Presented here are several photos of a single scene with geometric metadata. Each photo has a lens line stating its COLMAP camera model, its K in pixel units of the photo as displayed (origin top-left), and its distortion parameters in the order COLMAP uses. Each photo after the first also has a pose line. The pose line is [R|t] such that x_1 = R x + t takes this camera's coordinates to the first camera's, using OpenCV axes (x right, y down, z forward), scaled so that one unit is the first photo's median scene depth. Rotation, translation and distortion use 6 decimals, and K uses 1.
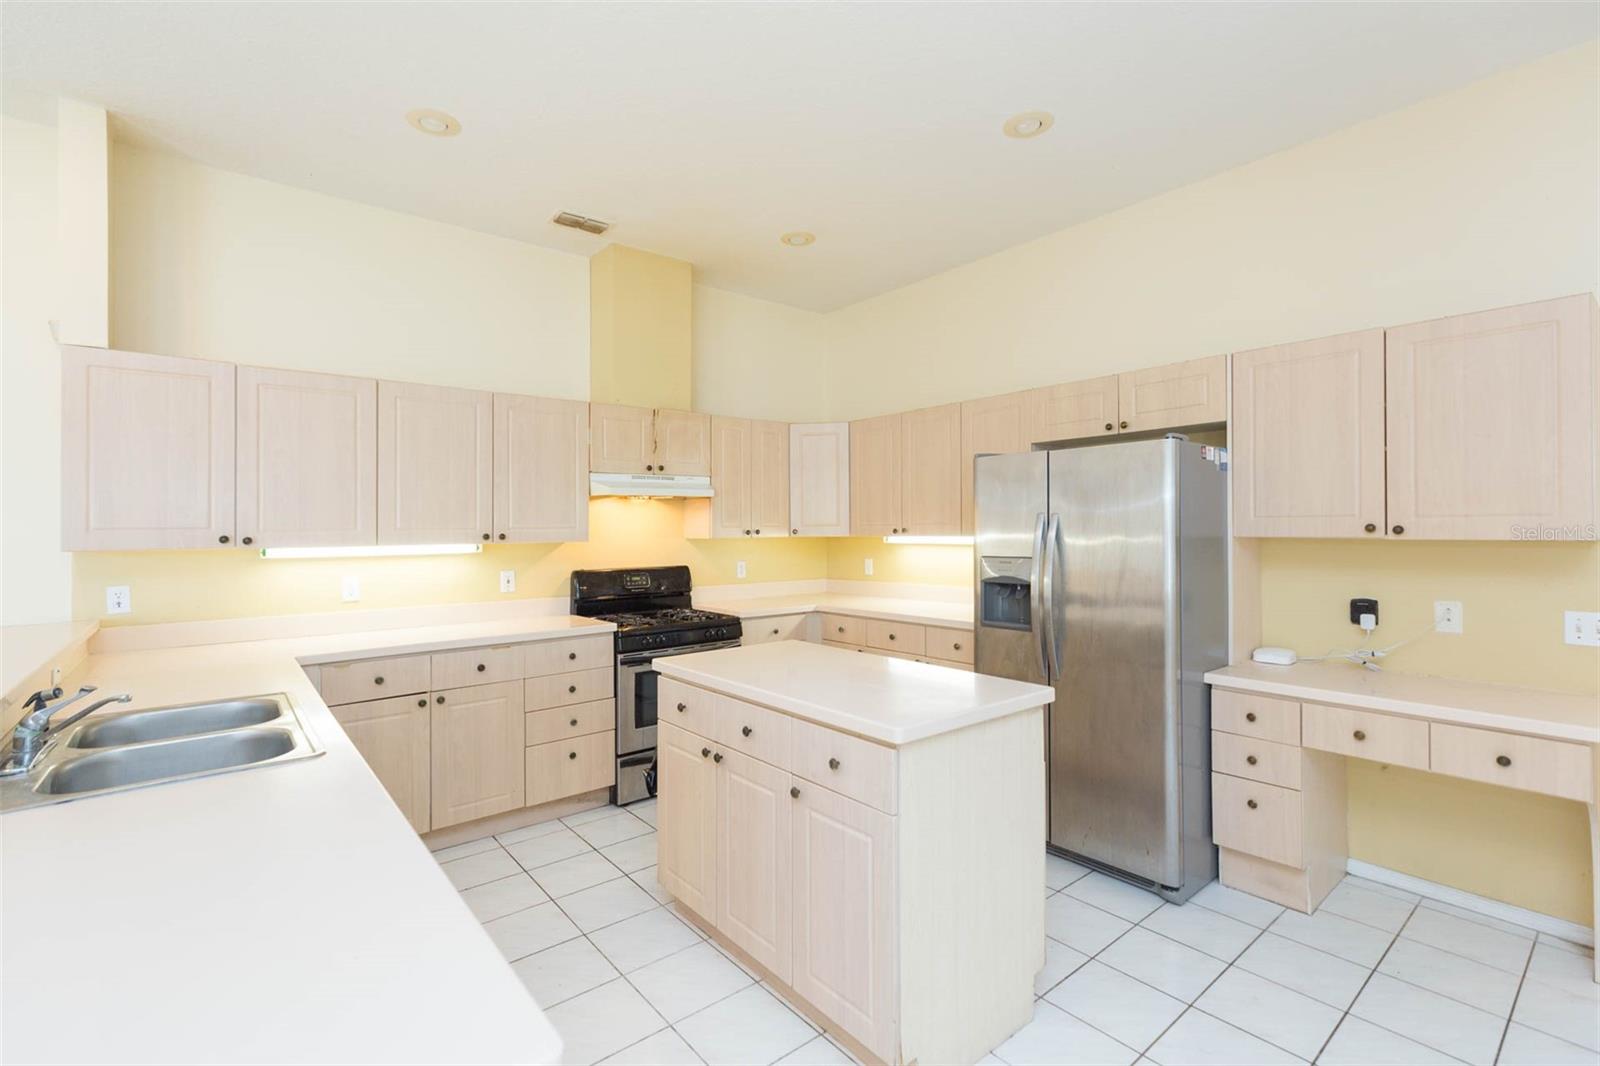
lens RADIAL K [[724.2, 0, 804.1], [0, 724.2, 533.7], [0, 0, 1]] dist [0.001693, -0.000503]
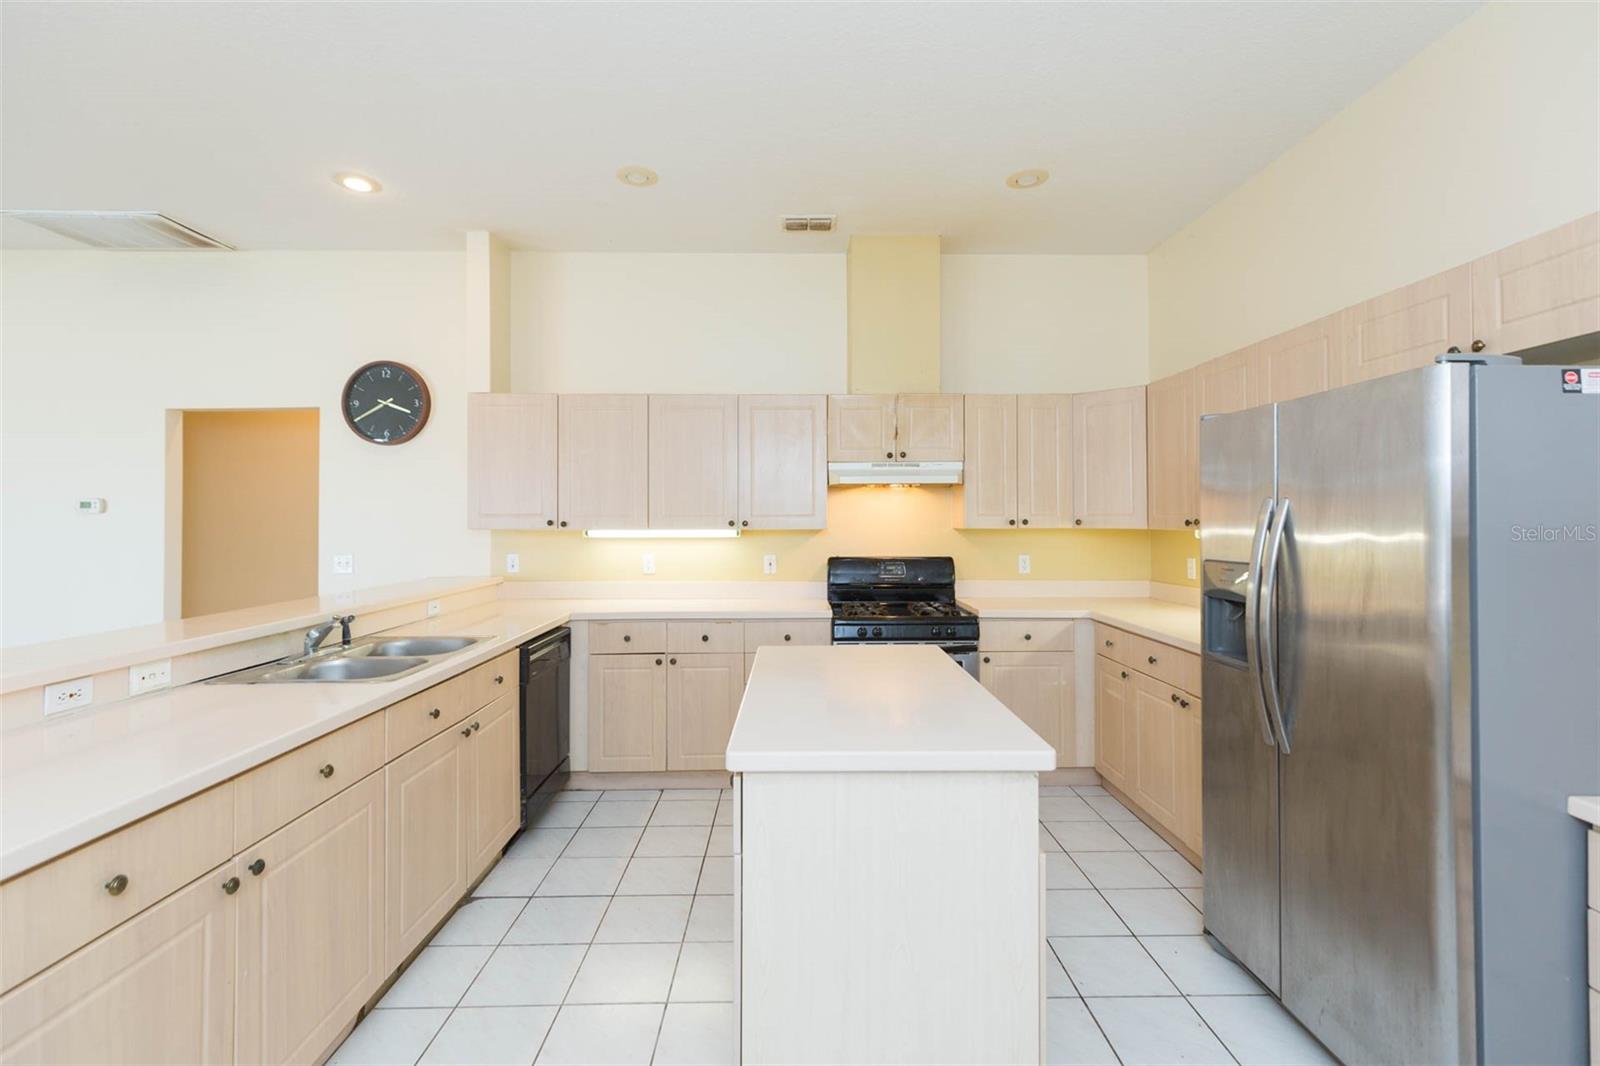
lens RADIAL K [[724.2, 0, 805.0], [0, 724.2, 515.9], [0, 0, 1]] dist [0.001693, -0.000503]
pose [[0.779081, 0.004042, -0.626911, 0.342252], [-0.011392, 0.999905, -0.007710, 0.000068], [0.626820, 0.013149, 0.779053, 0.184118]]
